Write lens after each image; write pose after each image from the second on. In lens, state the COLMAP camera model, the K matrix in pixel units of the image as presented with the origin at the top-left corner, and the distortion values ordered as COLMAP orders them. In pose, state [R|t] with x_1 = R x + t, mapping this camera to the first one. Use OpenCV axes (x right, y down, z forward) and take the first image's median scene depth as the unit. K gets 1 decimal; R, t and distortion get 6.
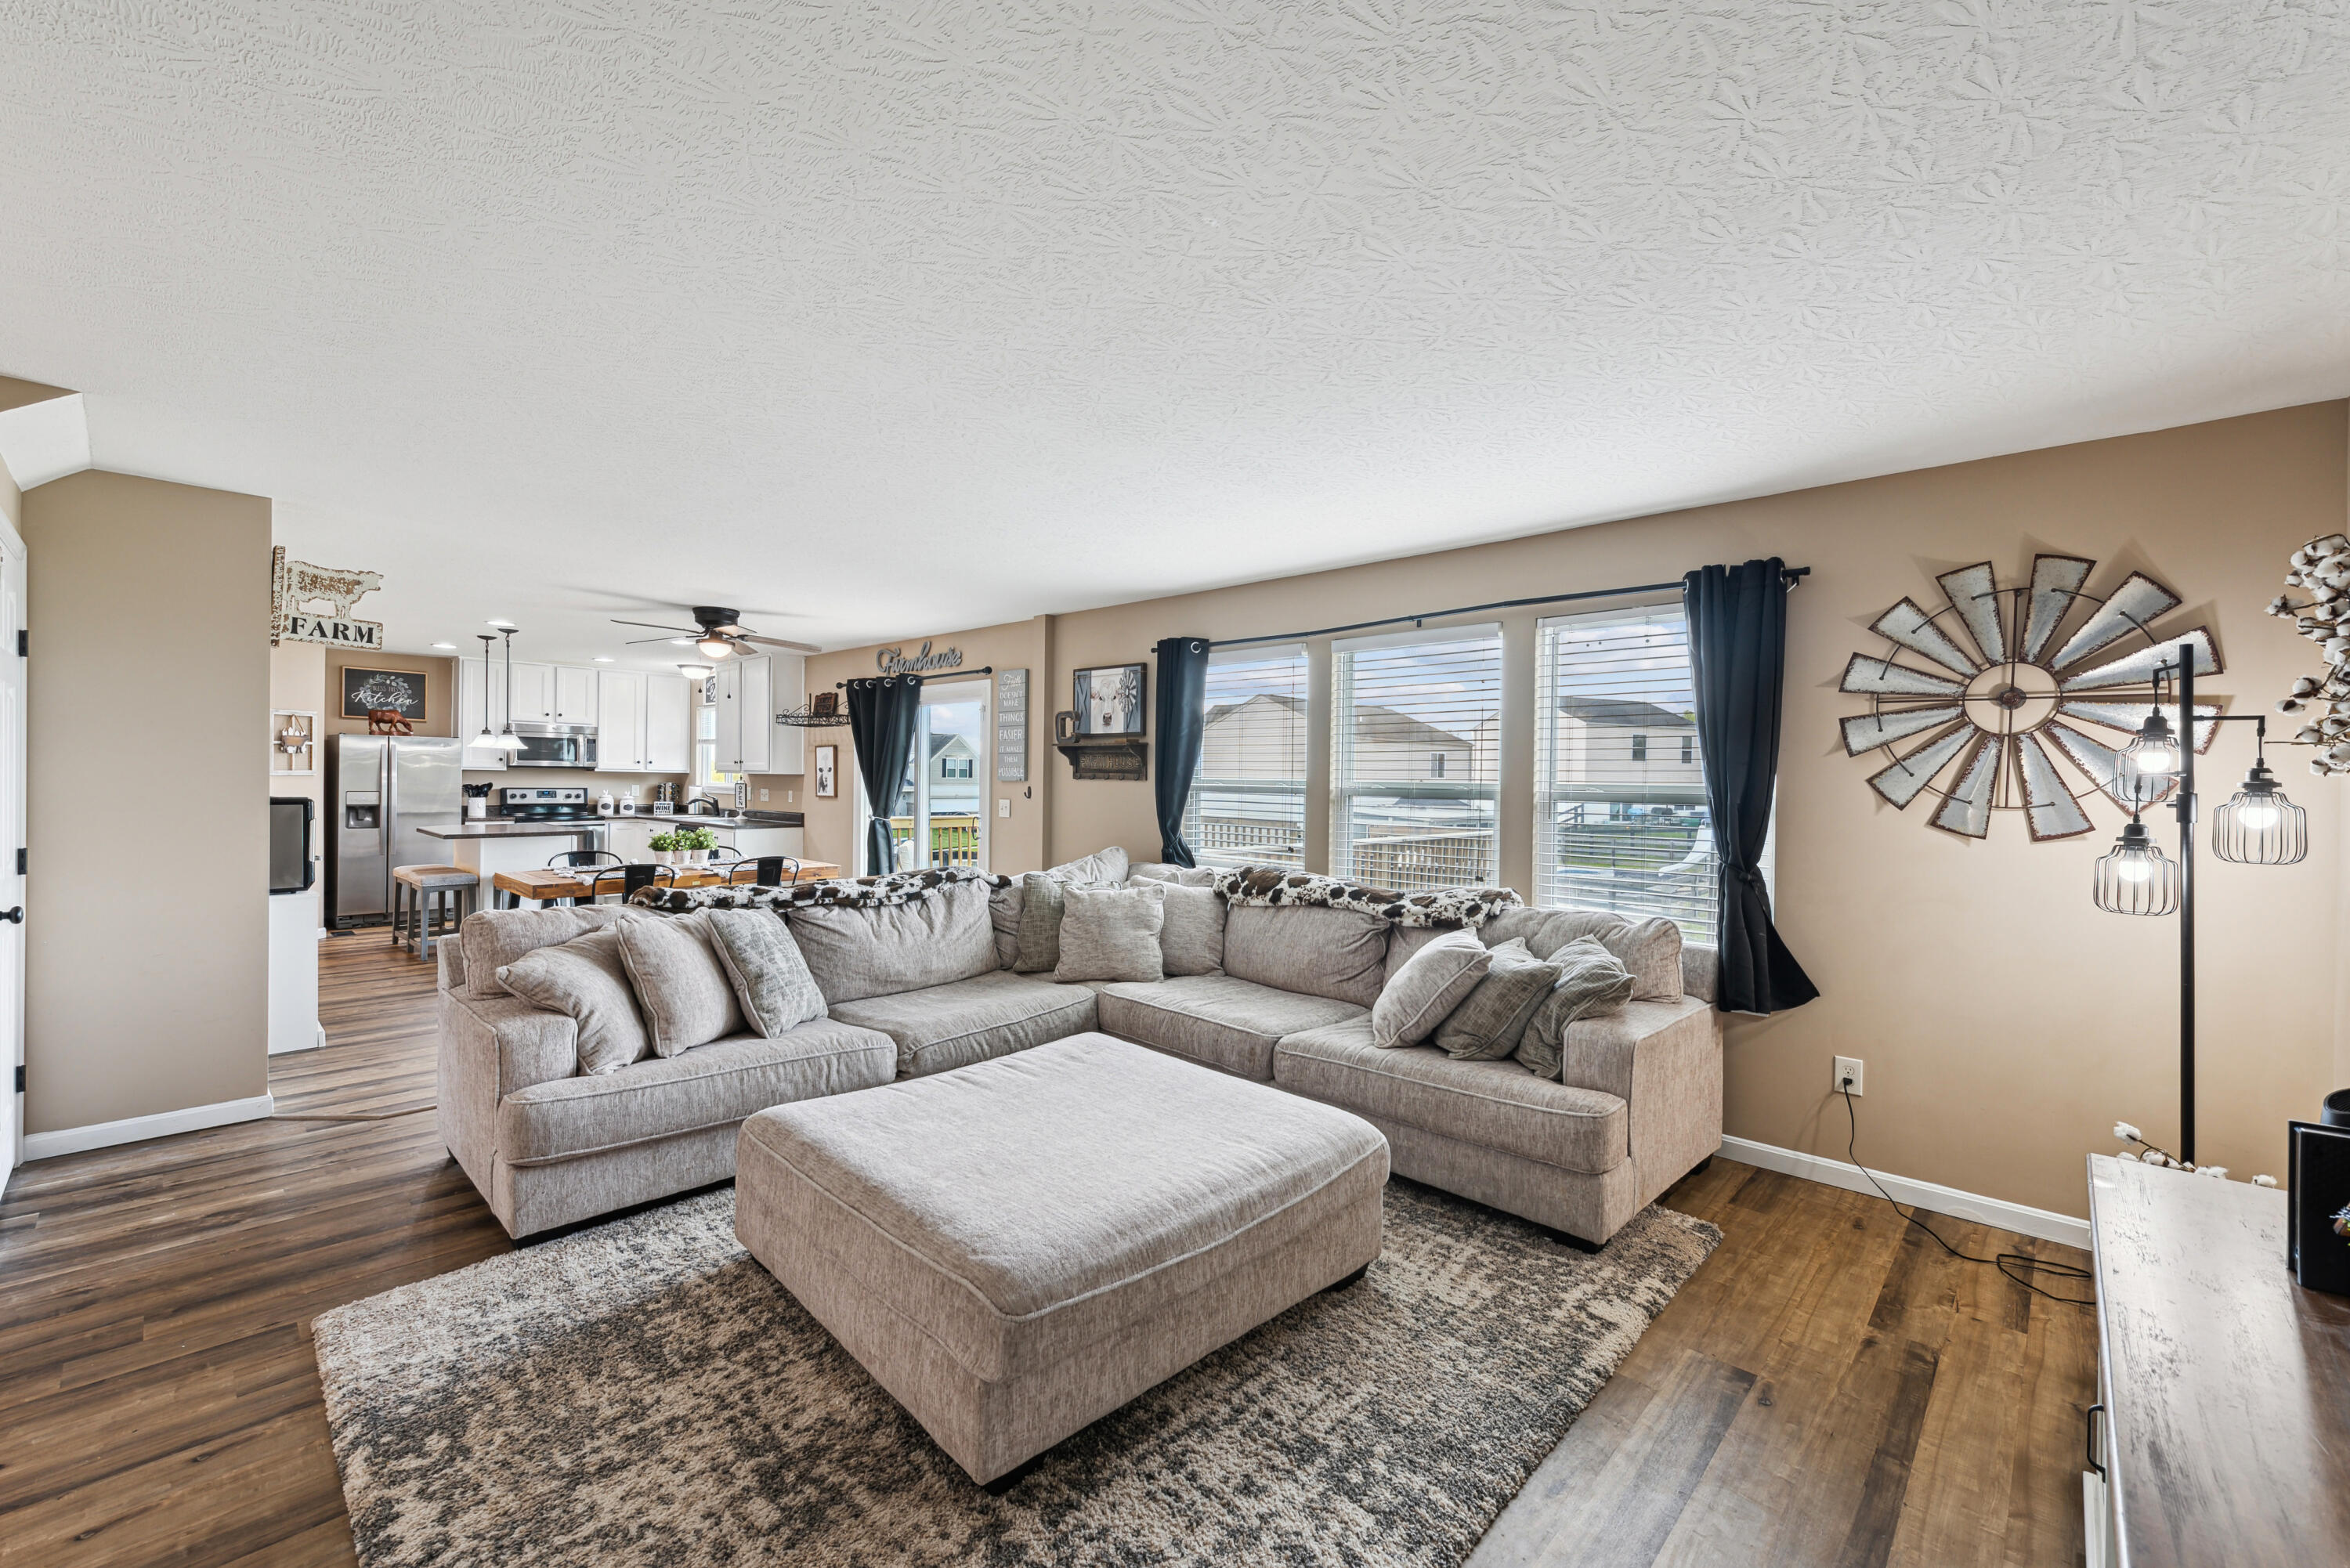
lens RADIAL K [[967.5, 0, 1178.2], [0, 967.5, 791.1], [0, 0, 1]] dist [0.010841, -0.000655]
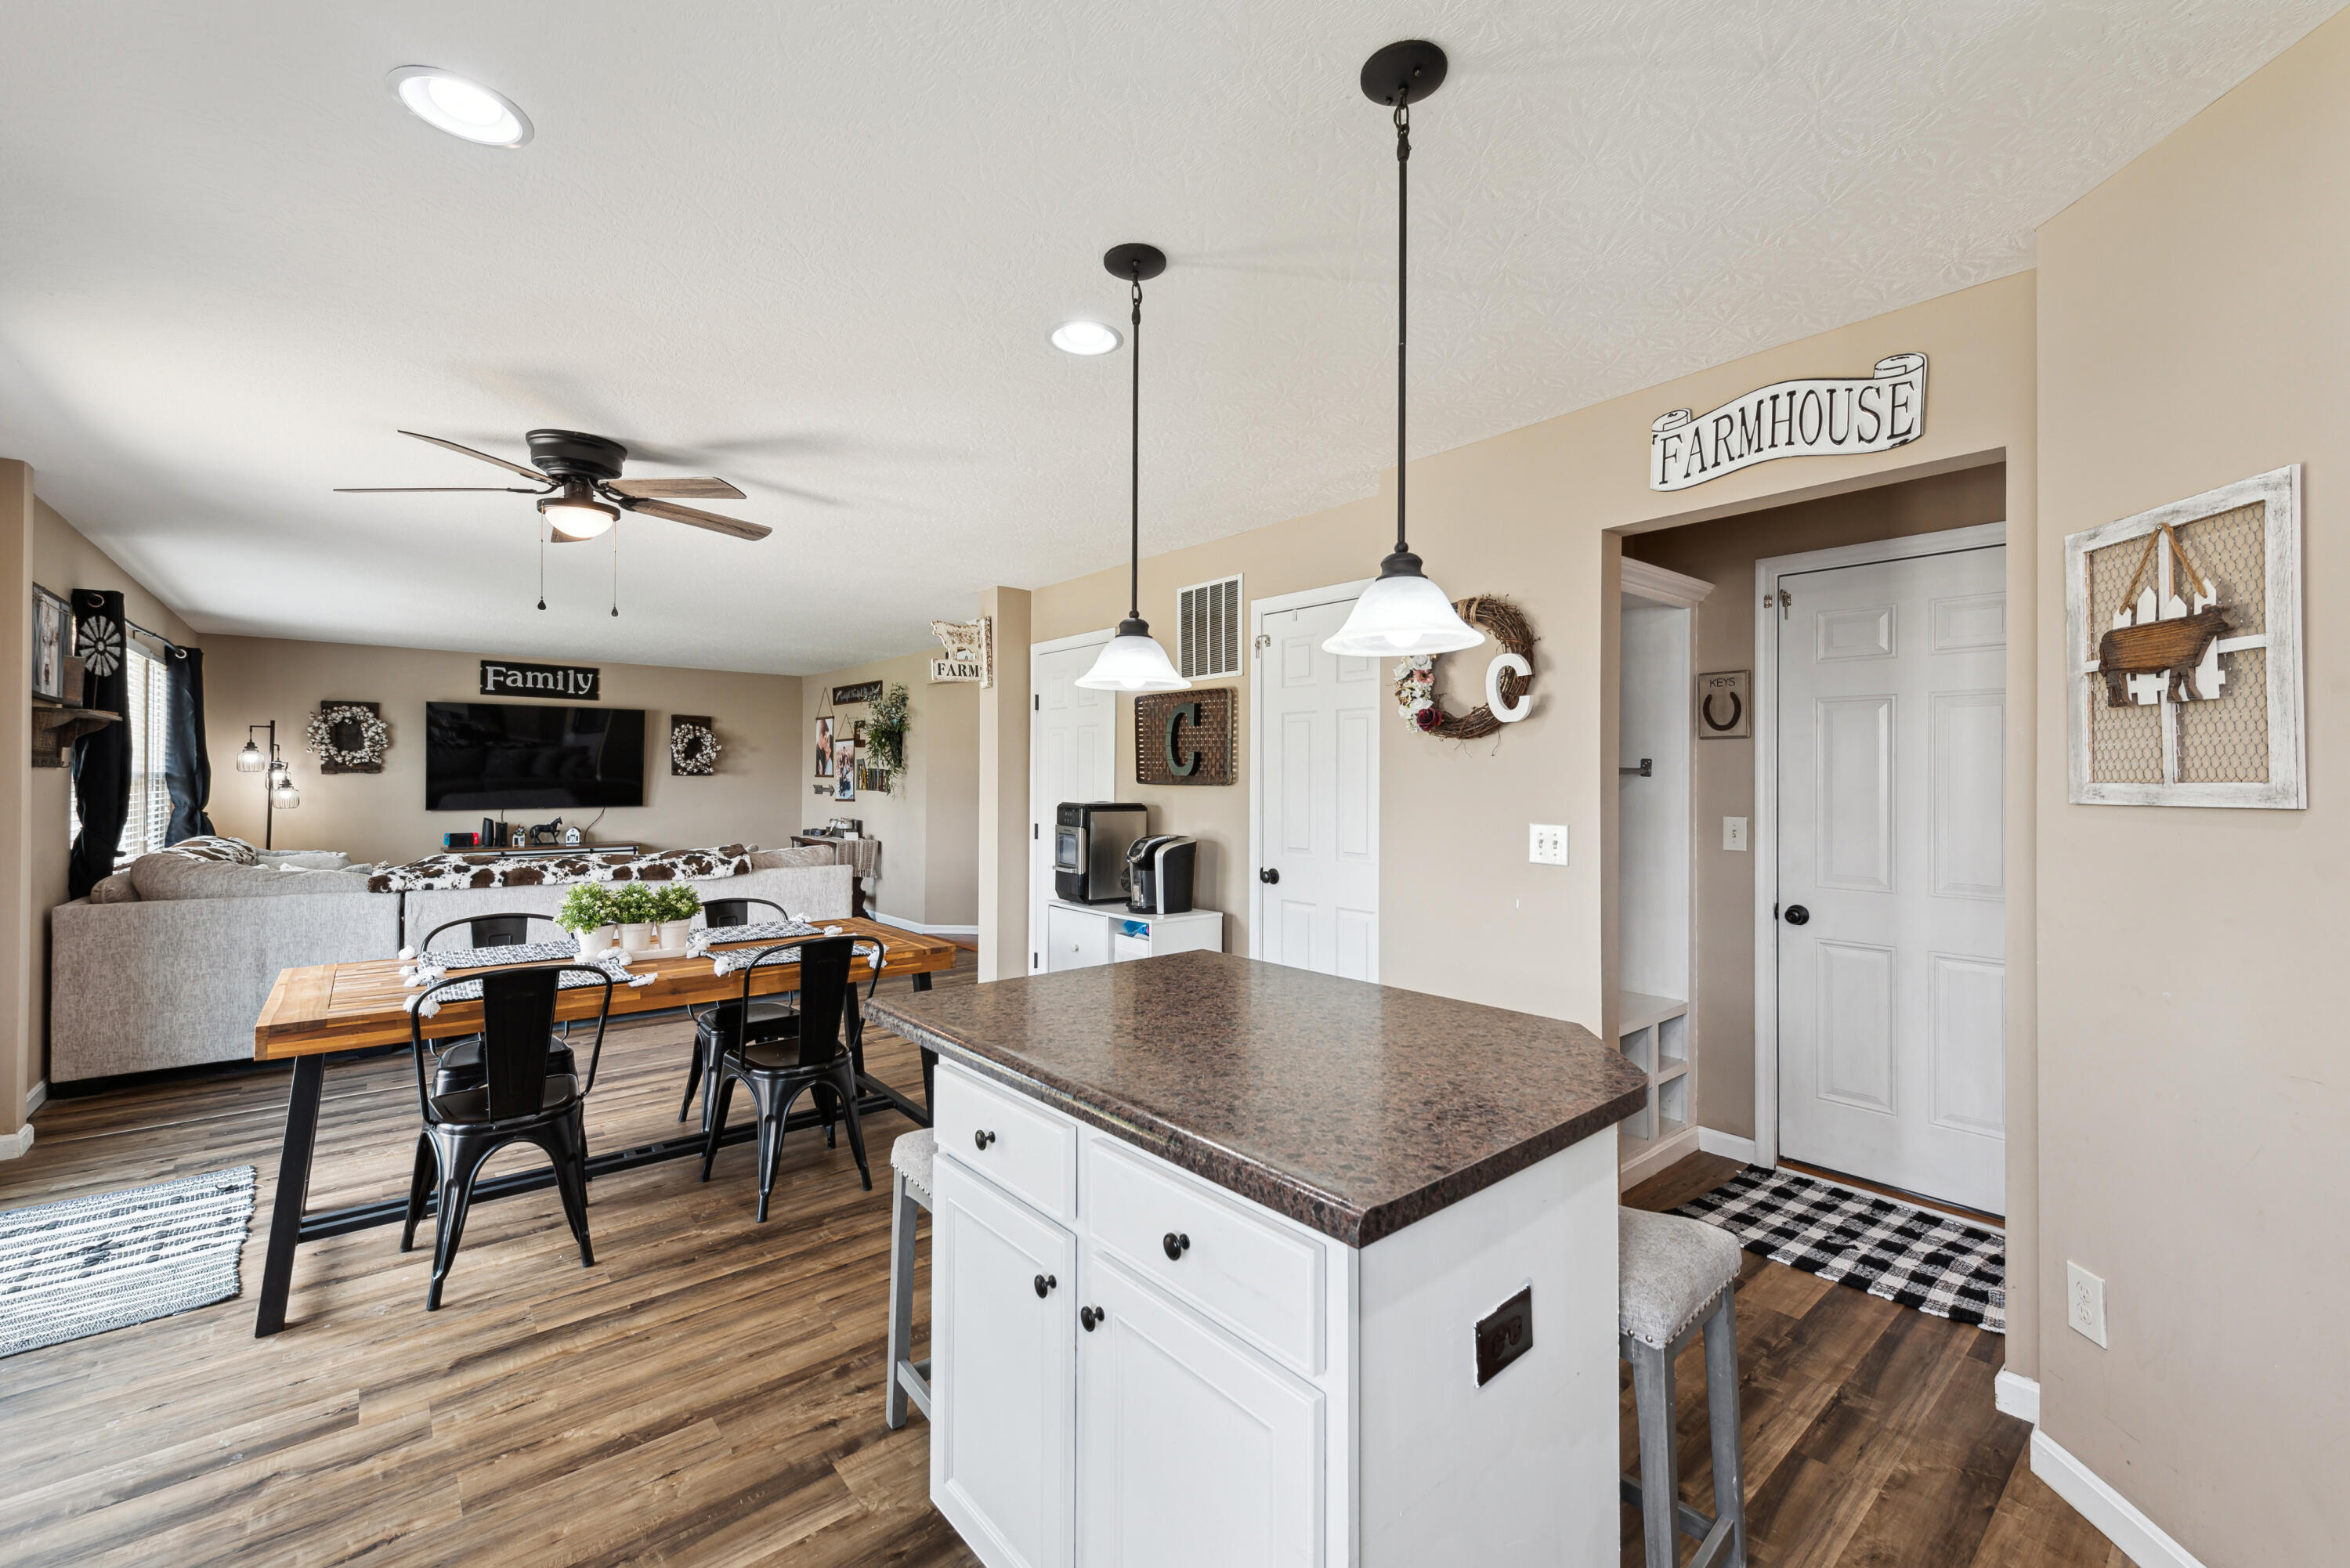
lens RADIAL K [[953.9, 0, 1166.4], [0, 953.9, 778.7], [0, 0, 1]] dist [0.012545, -0.000421]
pose [[-0.993054, -0.019127, 0.116092, -1.157794], [-0.017390, 0.999721, 0.015957, -0.035435], [-0.116365, 0.013827, -0.993110, 2.018088]]
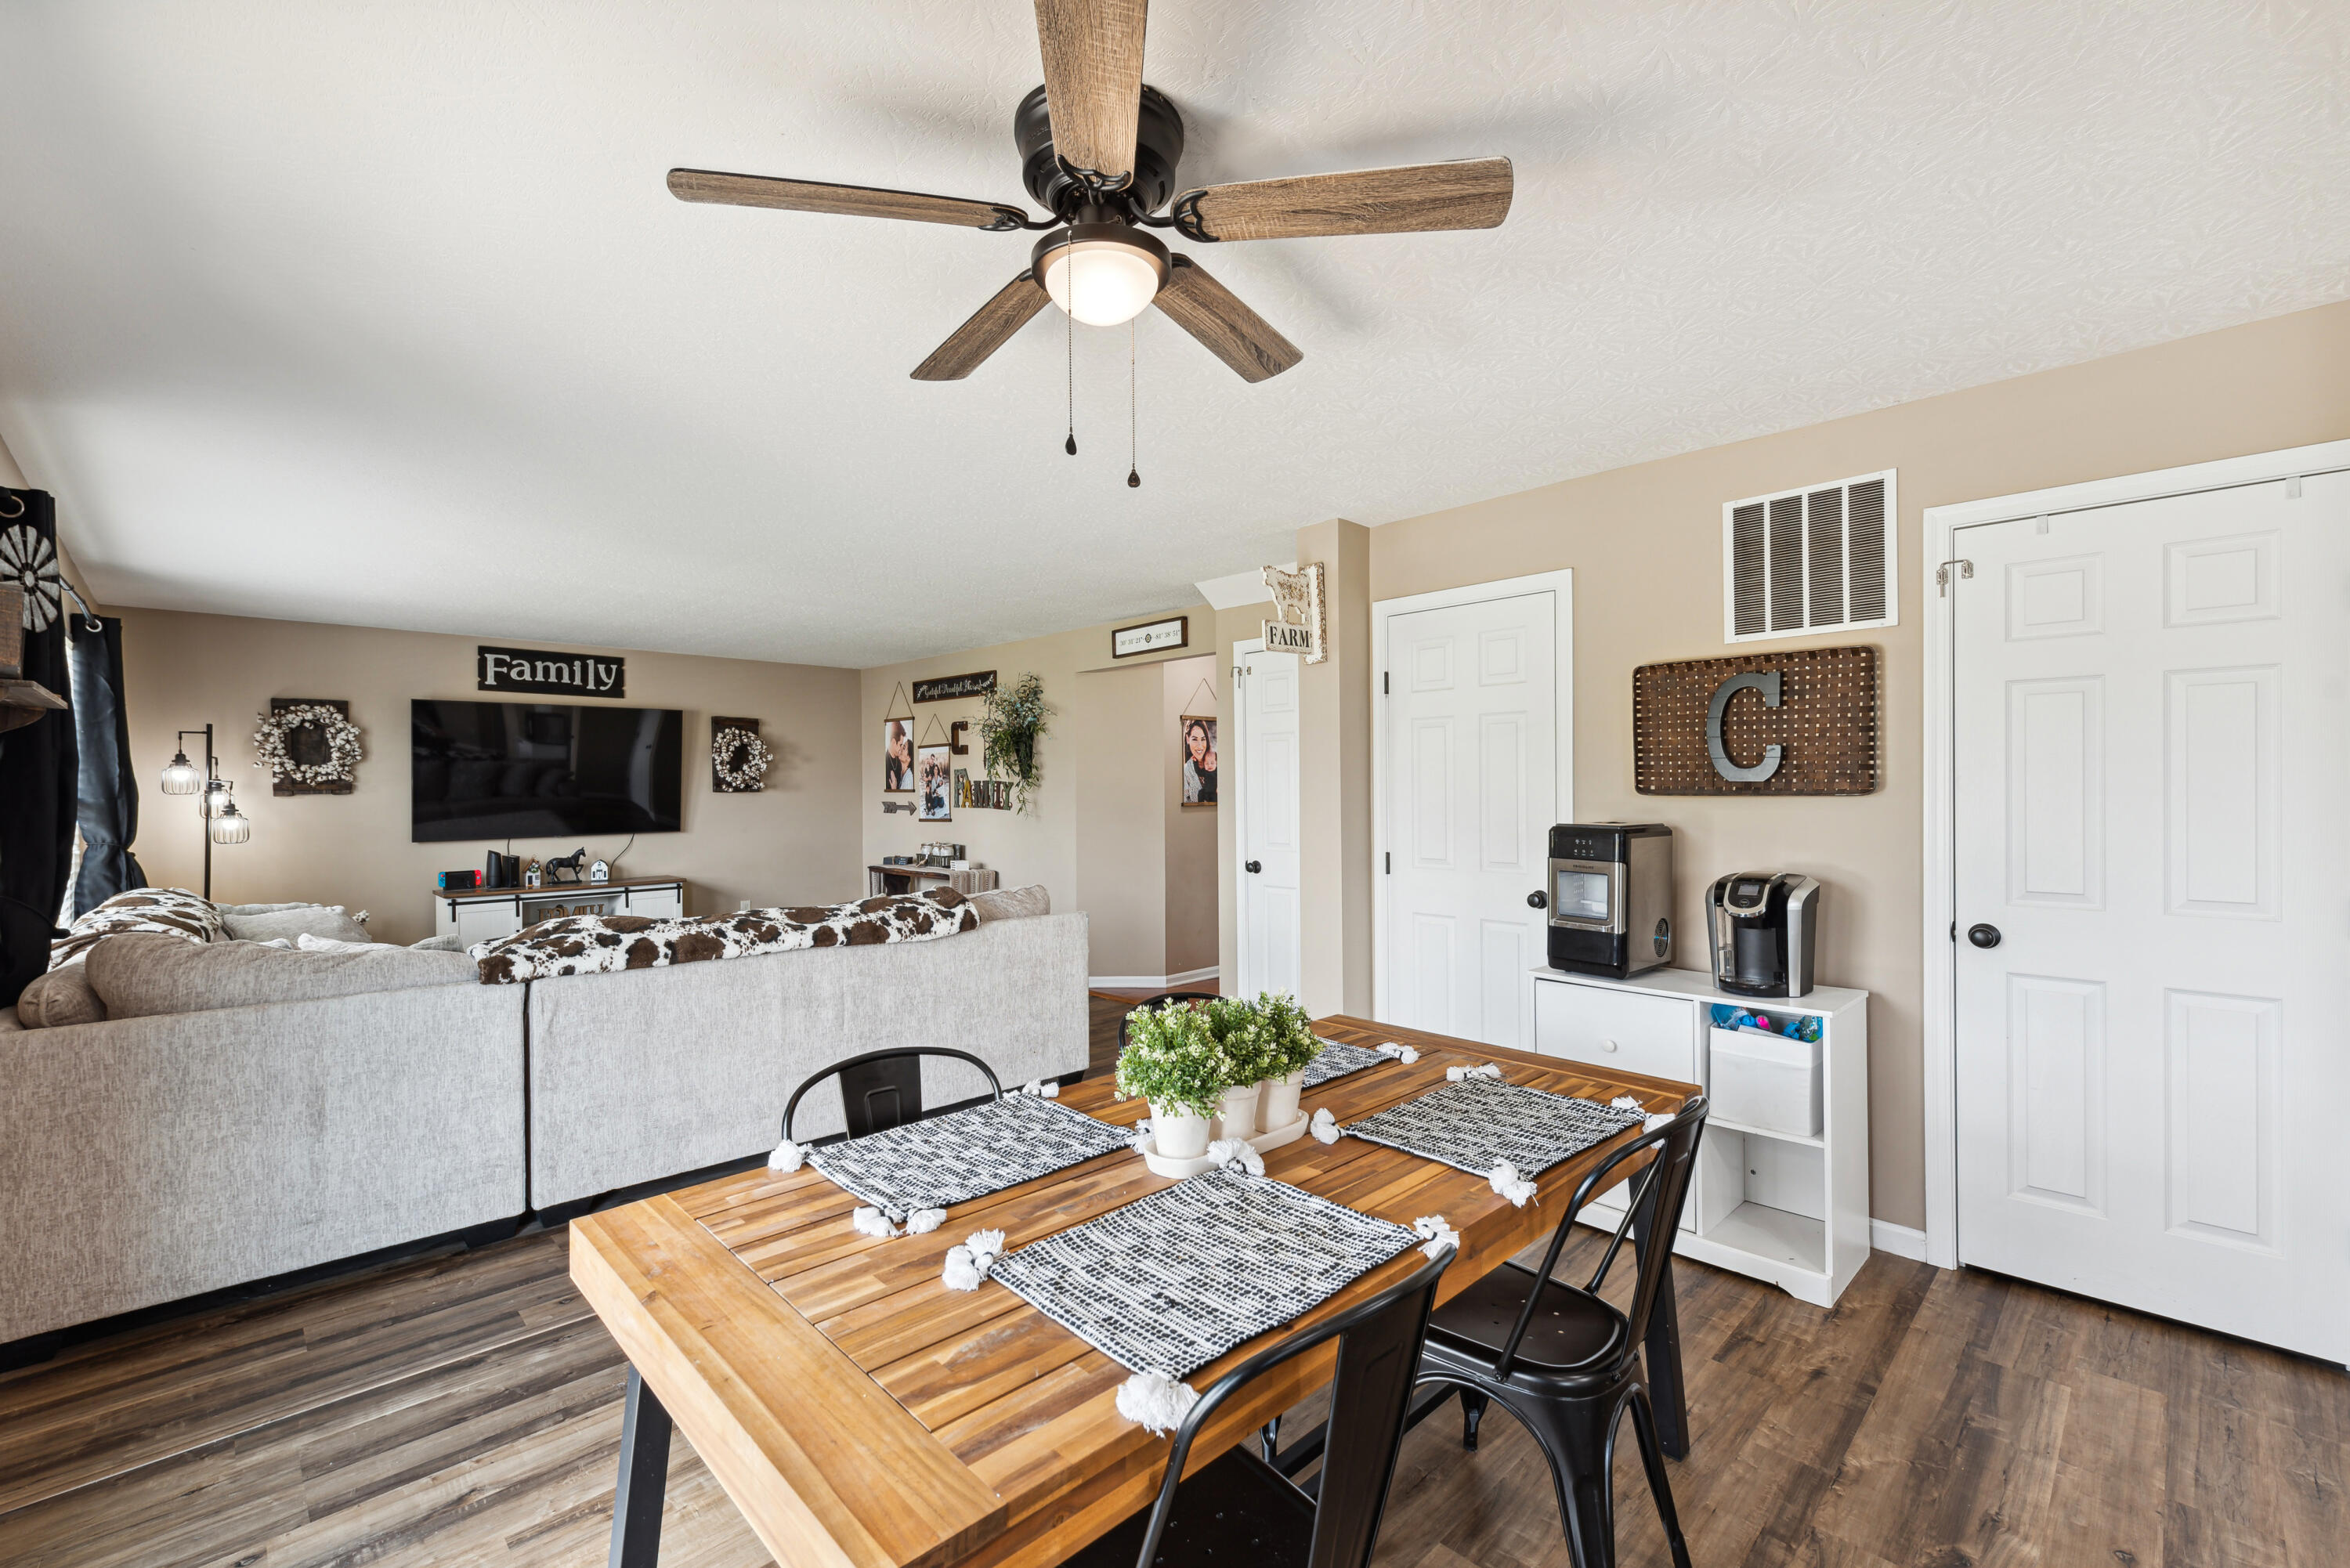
lens RADIAL K [[981.9, 0, 1154.3], [0, 981.9, 798.7], [0, 0, 1]] dist [0.011990, -0.000534]
pose [[-0.998647, -0.006977, 0.051537, -0.692107], [-0.005714, 0.999680, 0.024625, -0.025861], [-0.051692, 0.024297, -0.998367, 1.739430]]
